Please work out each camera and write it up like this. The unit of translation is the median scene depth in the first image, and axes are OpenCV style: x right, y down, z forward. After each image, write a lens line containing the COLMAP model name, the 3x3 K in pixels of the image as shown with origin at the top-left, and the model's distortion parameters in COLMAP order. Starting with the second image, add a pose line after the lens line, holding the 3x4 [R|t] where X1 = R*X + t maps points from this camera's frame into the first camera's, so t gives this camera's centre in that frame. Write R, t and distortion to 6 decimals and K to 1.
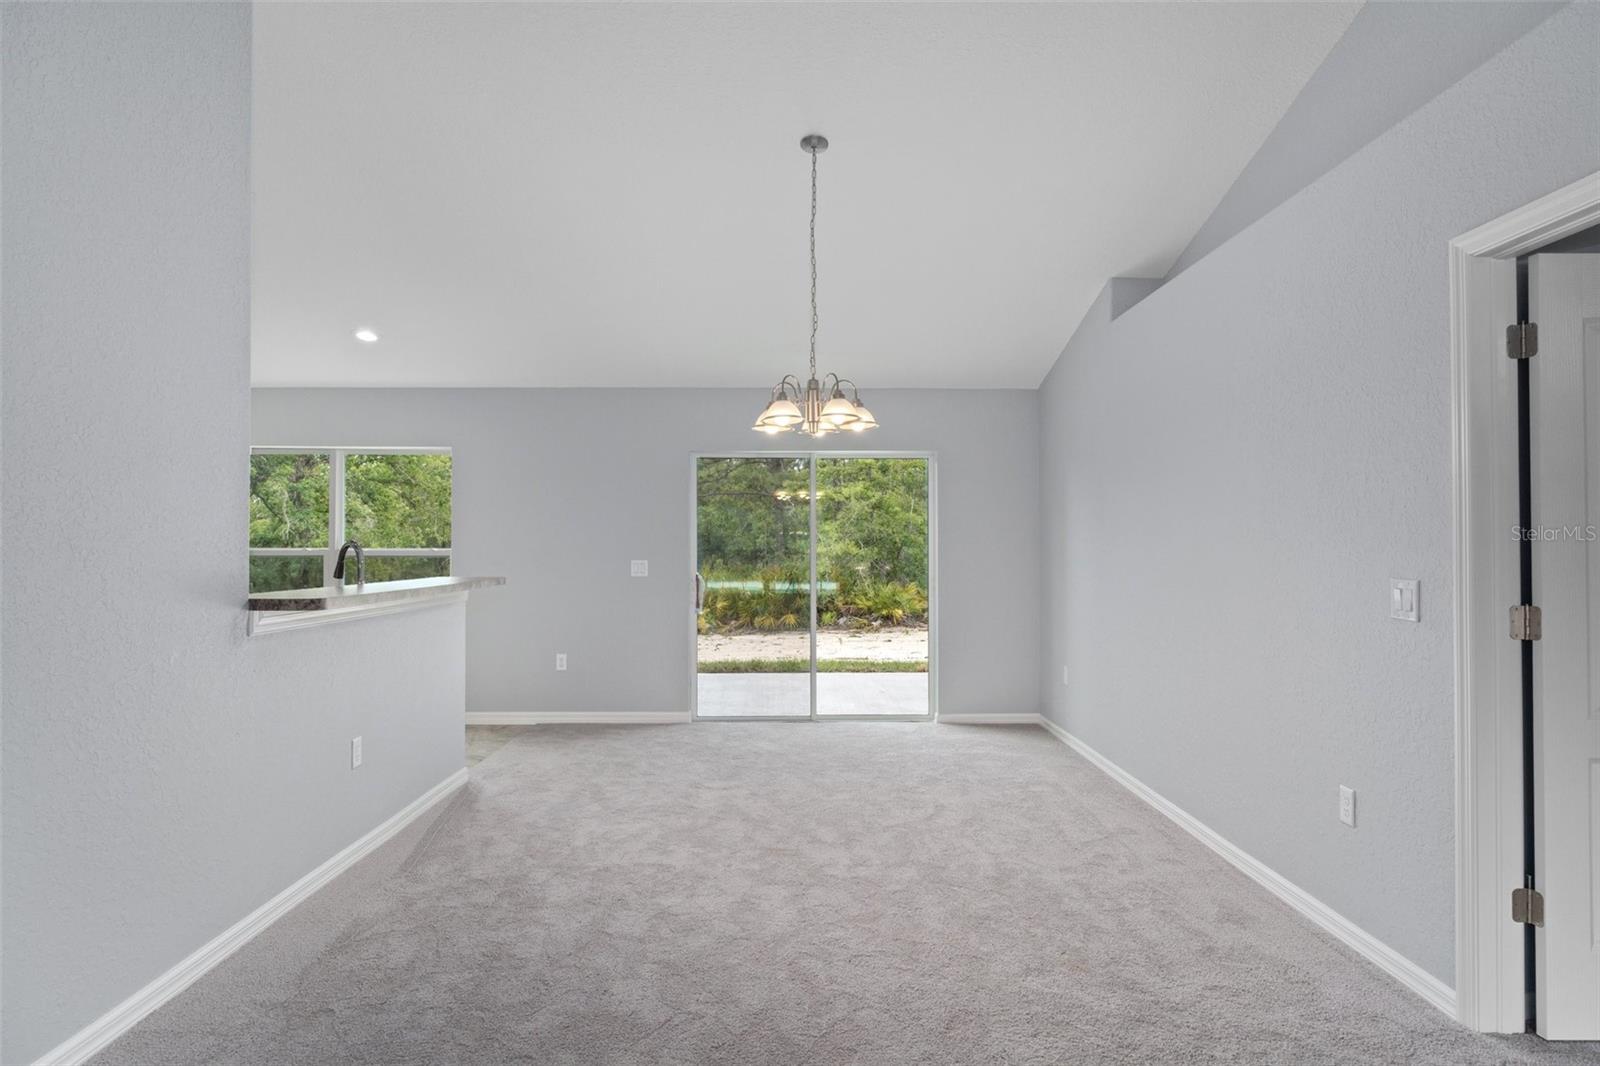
lens RADIAL K [[937.2, 0, 800.4], [0, 937.2, 533.6], [0, 0, 1]] dist [0.000418, -0.003705]
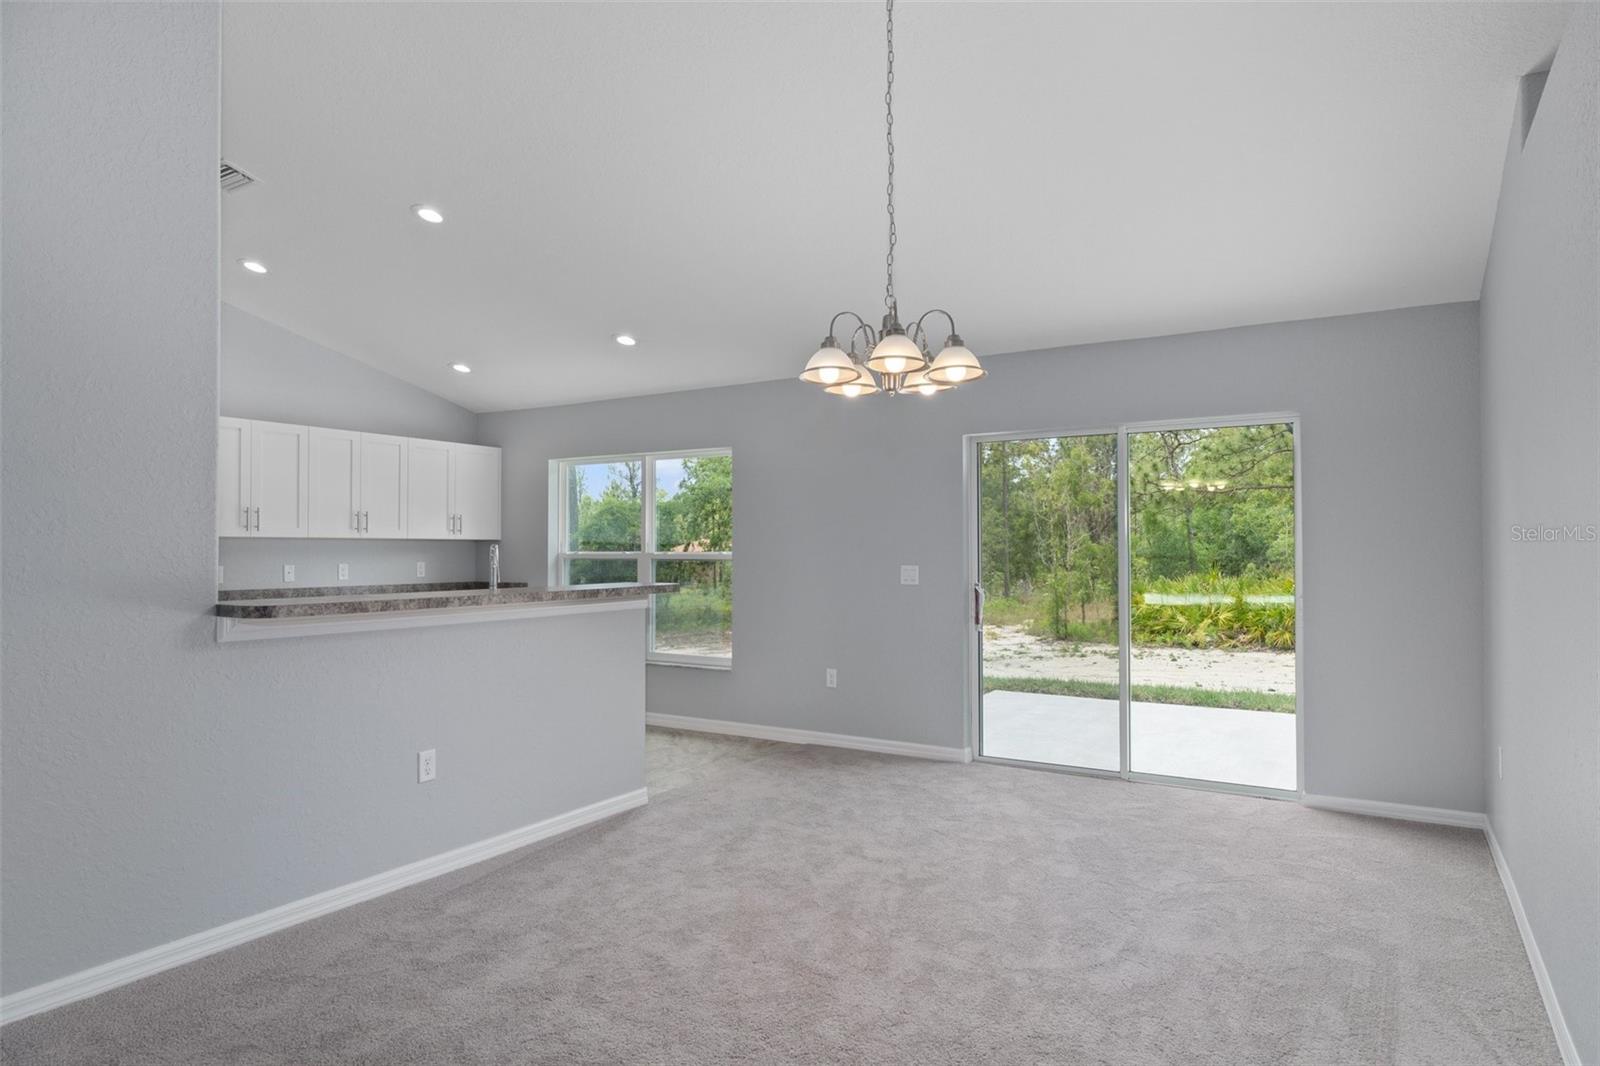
lens RADIAL K [[937.2, 0, 805.1], [0, 937.2, 536.8], [0, 0, 1]] dist [0.000418, -0.003705]
pose [[0.845115, -0.008375, -0.534519, 0.214022], [0.008829, 0.999960, -0.001709, 0.002587], [0.534512, -0.003275, 0.845155, 0.231918]]
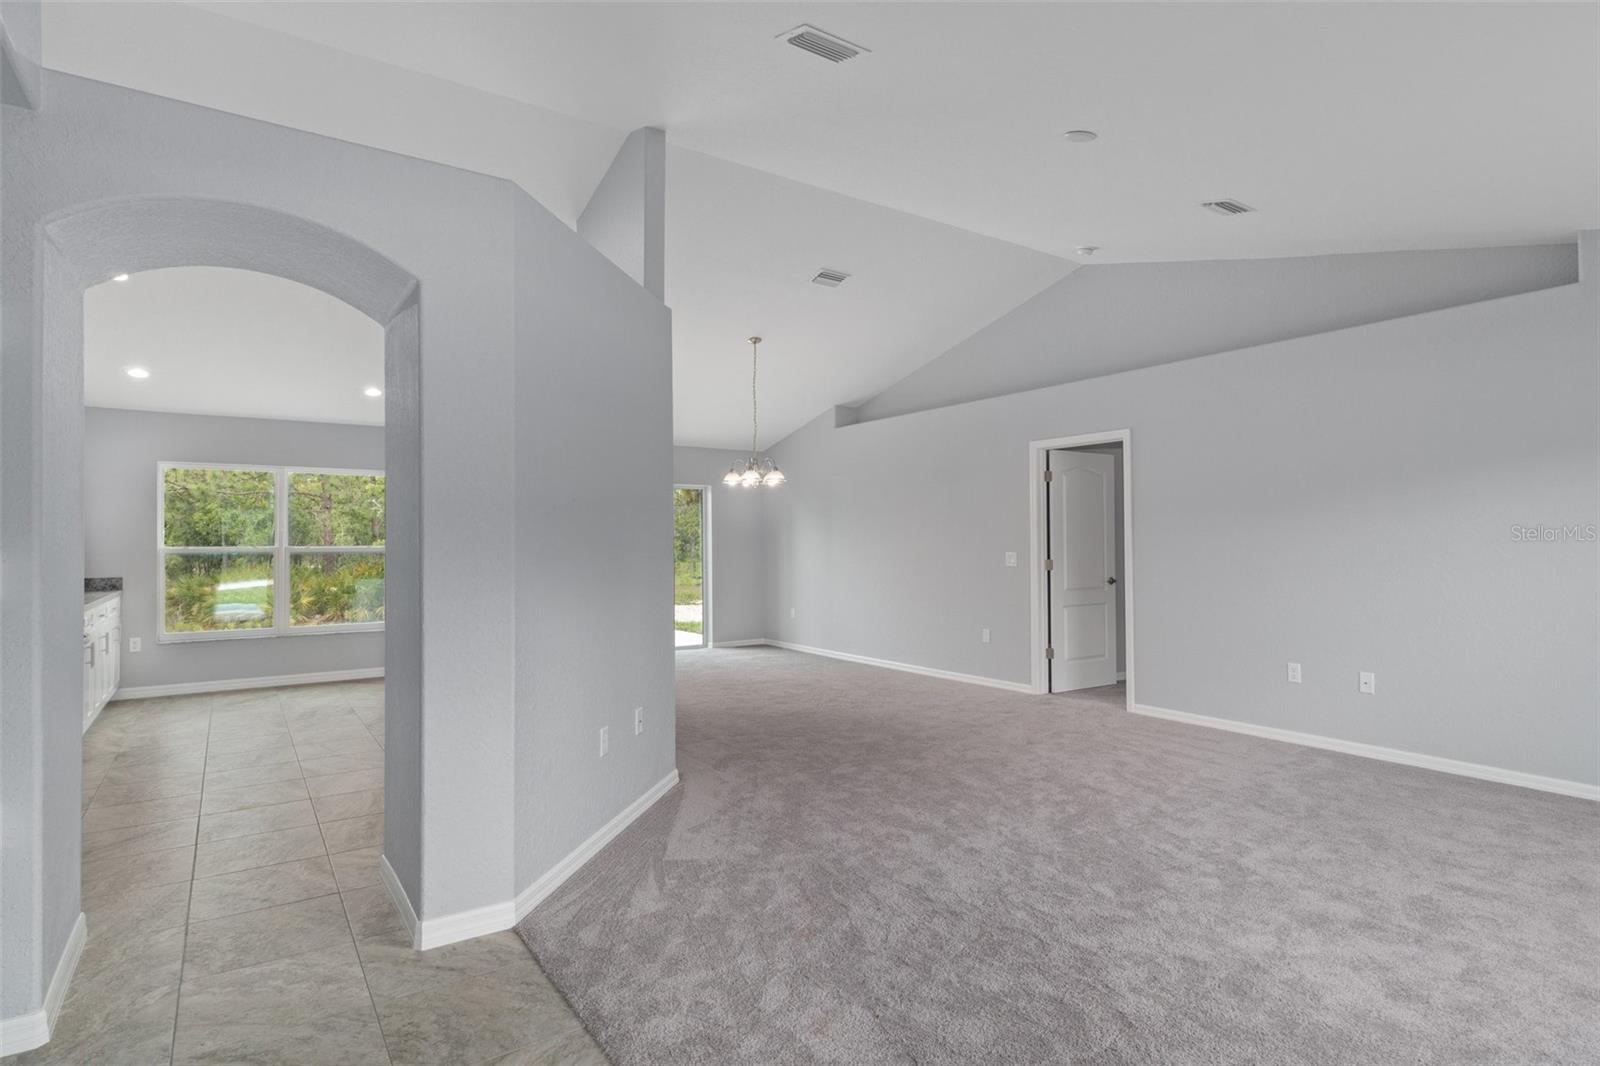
lens RADIAL K [[839.7, 0, 791.1], [0, 839.7, 533.4], [0, 0, 1]] dist [0.002052, 0.001166]
pose [[0.842298, 0.000596, 0.539012, -0.559662], [-0.001658, 0.999998, 0.001485, -0.005334], [-0.539010, -0.002145, 0.842297, -0.347776]]
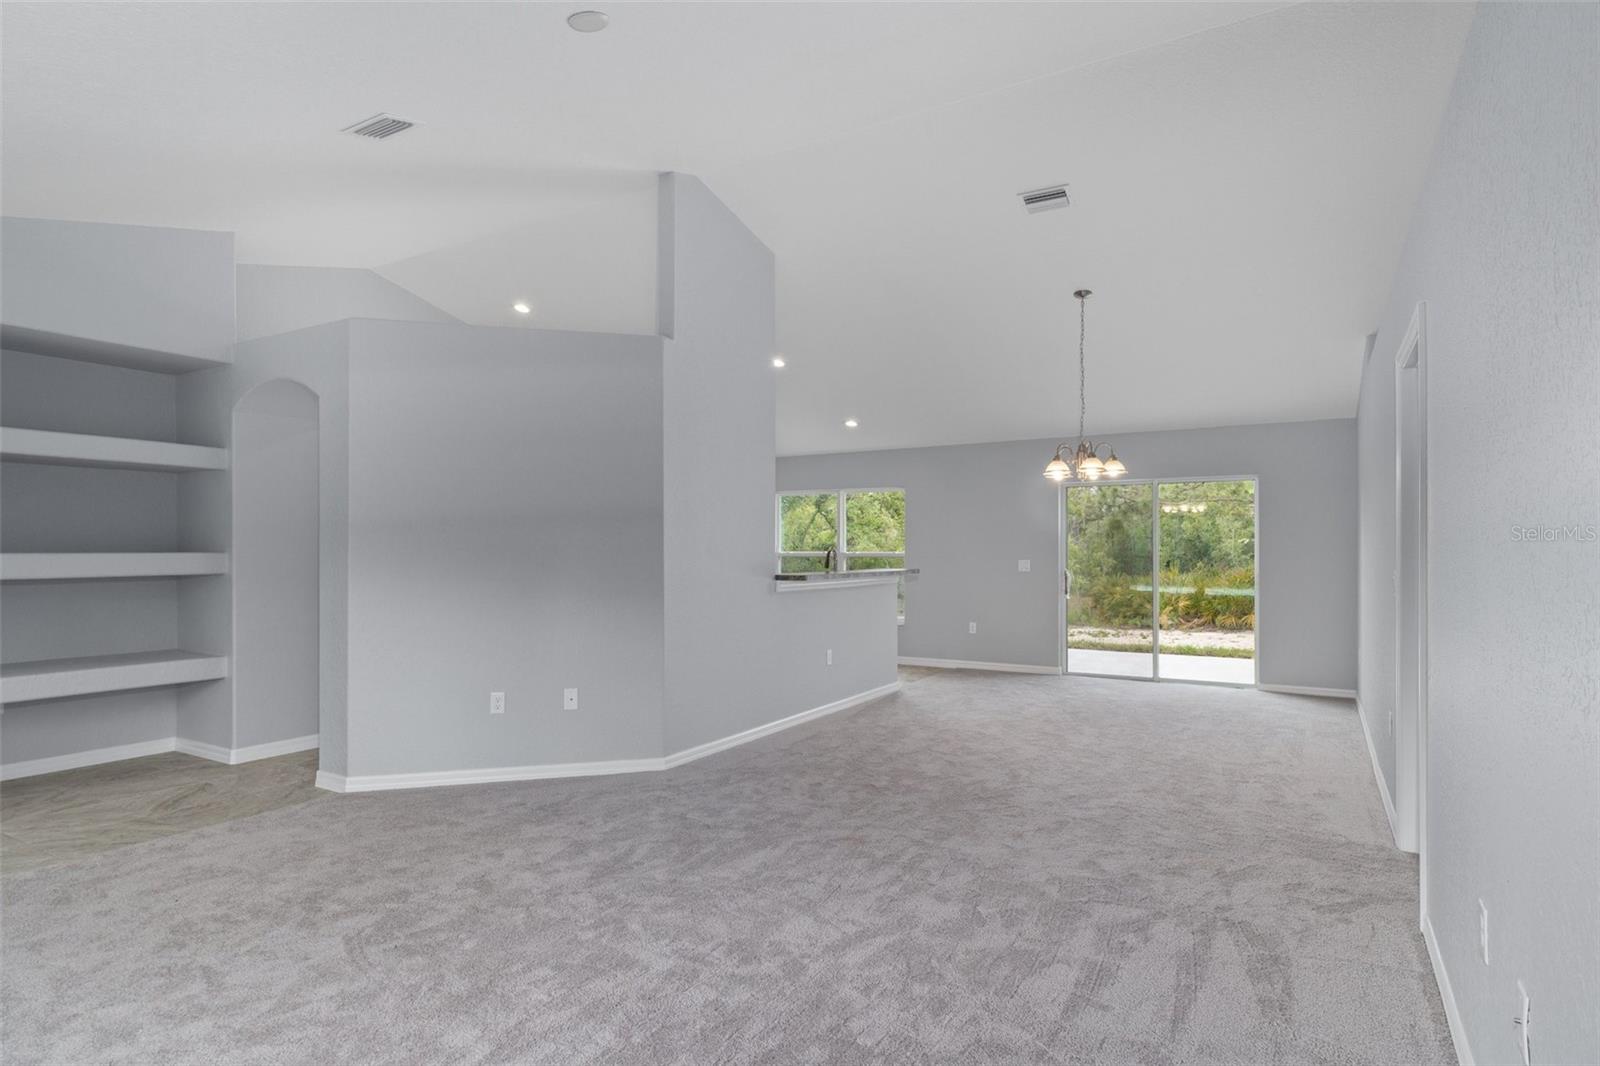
lens RADIAL K [[839.7, 0, 804.0], [0, 839.7, 548.7], [0, 0, 1]] dist [0.002052, 0.001166]
pose [[0.850575, -0.001800, -0.525850, 0.227618], [0.007770, 0.999928, 0.009146, -0.003587], [0.525796, -0.011865, 0.850528, -0.286665]]
